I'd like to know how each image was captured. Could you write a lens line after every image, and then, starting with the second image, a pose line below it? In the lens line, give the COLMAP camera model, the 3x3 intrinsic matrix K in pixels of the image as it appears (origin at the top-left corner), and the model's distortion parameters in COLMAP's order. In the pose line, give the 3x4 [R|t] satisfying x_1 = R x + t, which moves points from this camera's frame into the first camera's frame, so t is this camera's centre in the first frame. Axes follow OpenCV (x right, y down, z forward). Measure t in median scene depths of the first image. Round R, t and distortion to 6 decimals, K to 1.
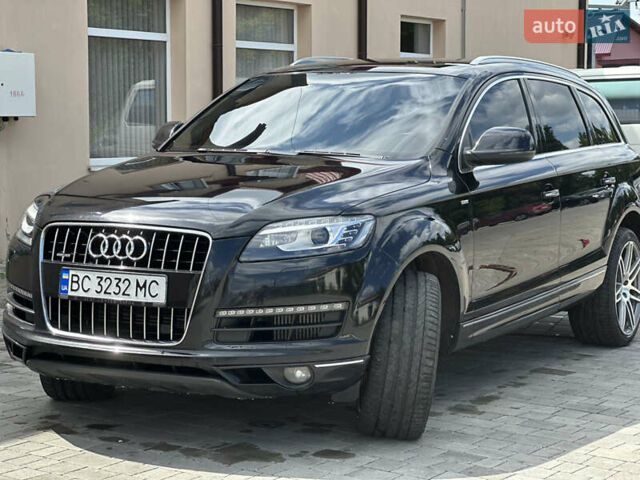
lens RADIAL K [[1417.9, 0, 318.5], [0, 1417.9, 241.2], [0, 0, 1]] dist [0.179976, 0.000000]
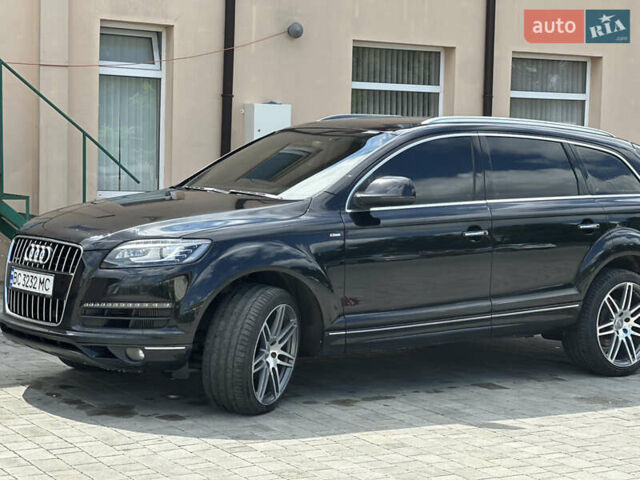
lens RADIAL K [[1417.9, 0, 316.5], [0, 1417.9, 238.7], [0, 0, 1]] dist [0.179976, 0.000000]
pose [[0.916922, 0.045751, -0.396436, 0.665135], [-0.056572, 0.998276, -0.015639, -0.004242], [0.395037, 0.036767, 0.917929, -0.179058]]
